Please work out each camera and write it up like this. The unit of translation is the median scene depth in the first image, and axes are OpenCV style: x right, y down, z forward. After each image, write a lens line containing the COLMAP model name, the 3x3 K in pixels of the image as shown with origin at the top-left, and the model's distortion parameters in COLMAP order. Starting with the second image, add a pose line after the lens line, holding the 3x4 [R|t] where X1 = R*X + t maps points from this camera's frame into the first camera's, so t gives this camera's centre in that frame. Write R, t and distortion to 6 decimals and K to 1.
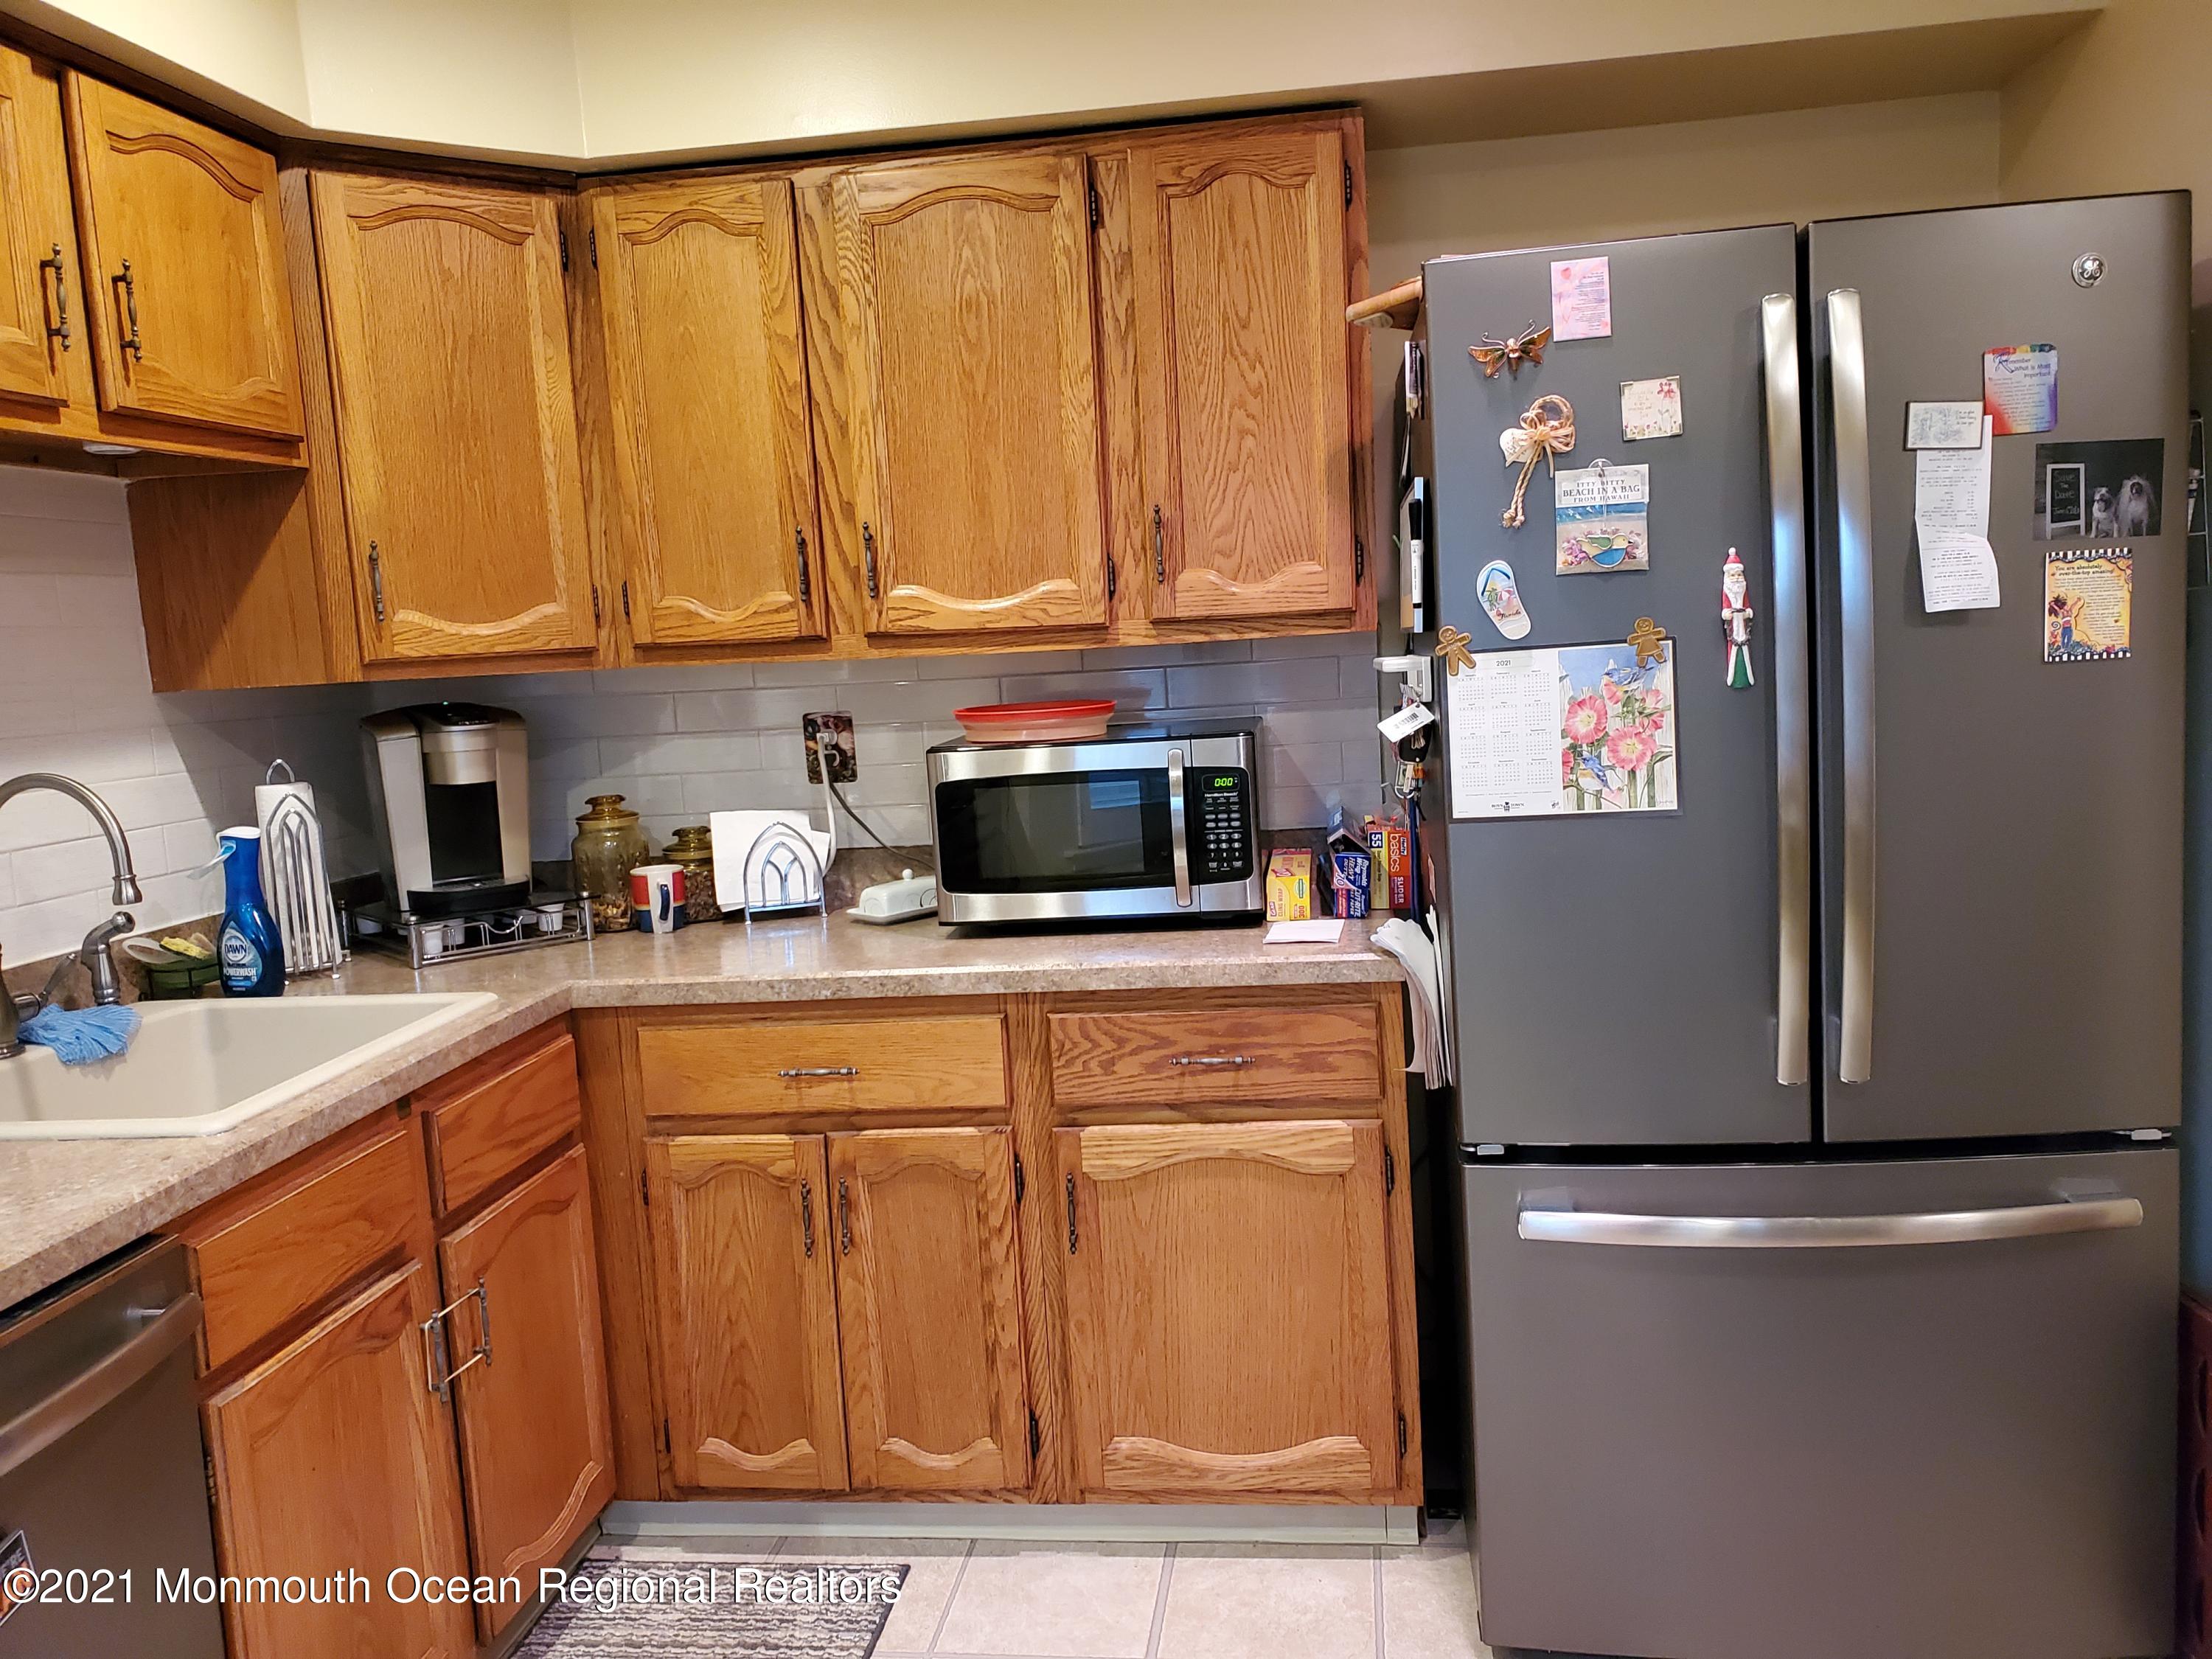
lens RADIAL K [[1697.8, 0, 1114.4], [0, 1697.8, 821.1], [0, 0, 1]] dist [0.013636, -0.000578]
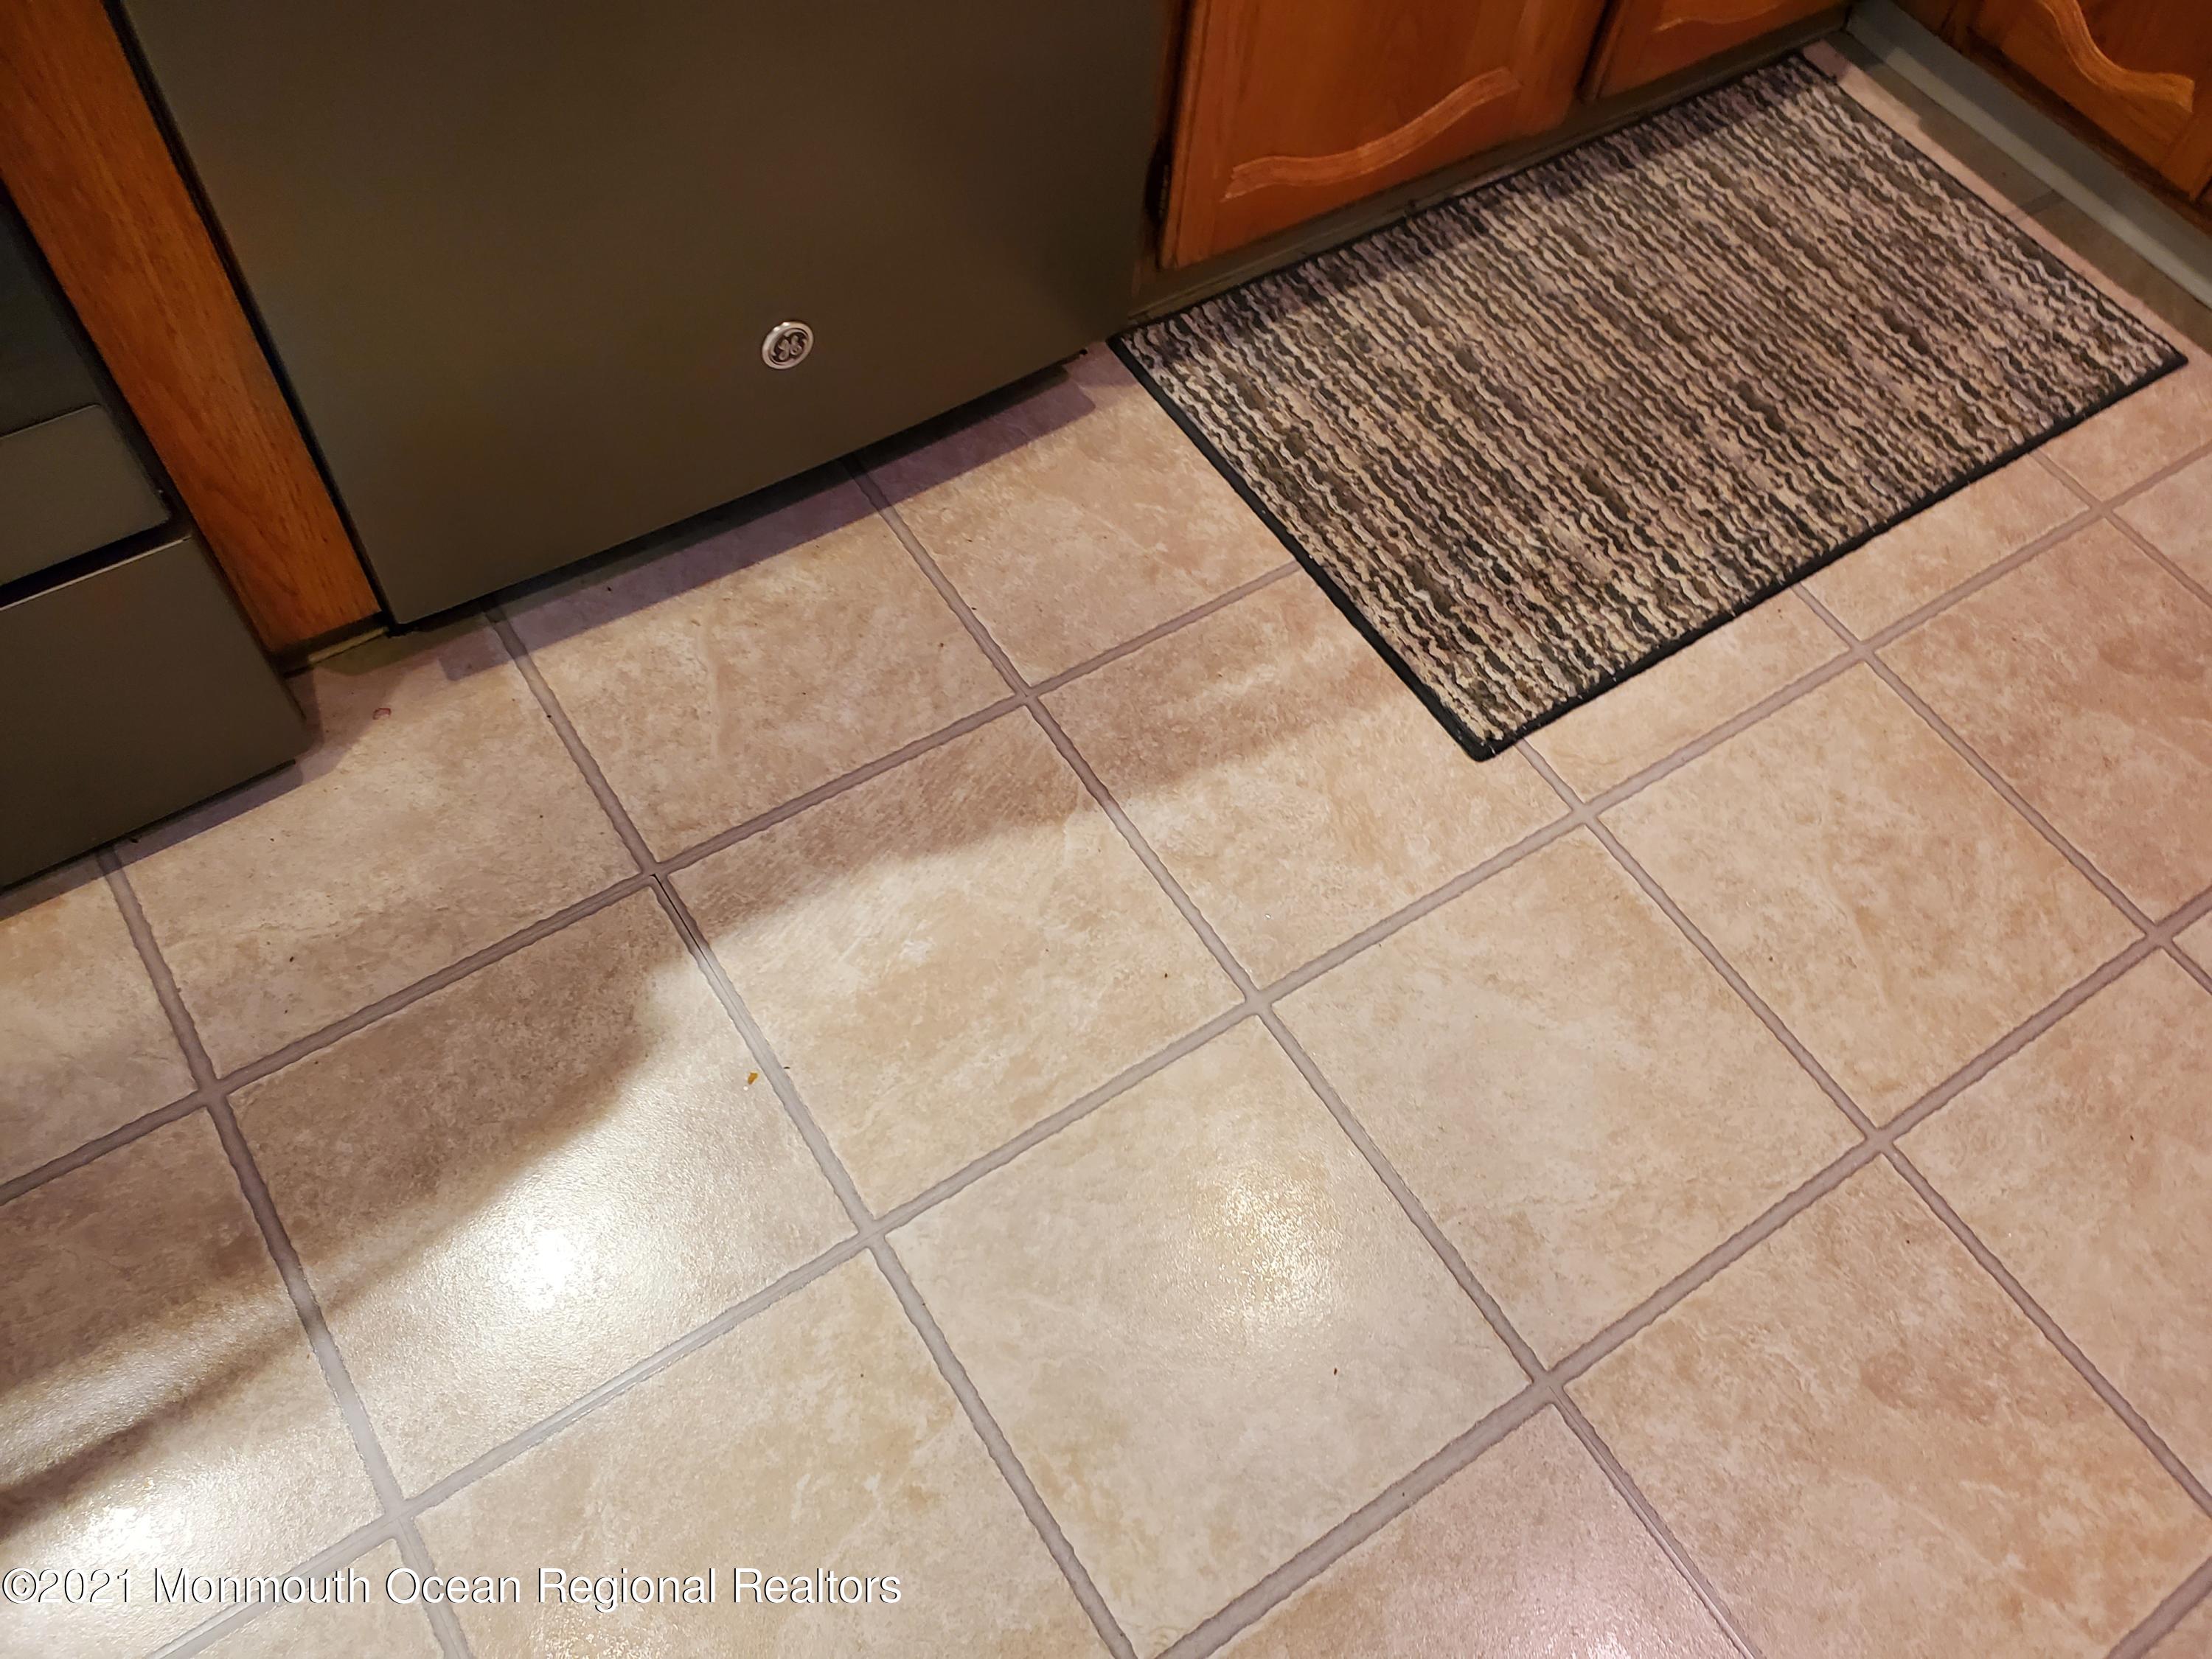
lens RADIAL K [[1697.8, 0, 1123.2], [0, 1697.8, 839.5], [0, 0, 1]] dist [0.013636, -0.000578]
pose [[0.644112, 0.705828, -0.294833, -0.063768], [-0.197121, 0.525581, 0.827592, 0.090805], [0.739096, -0.474944, 0.477667, 0.336103]]
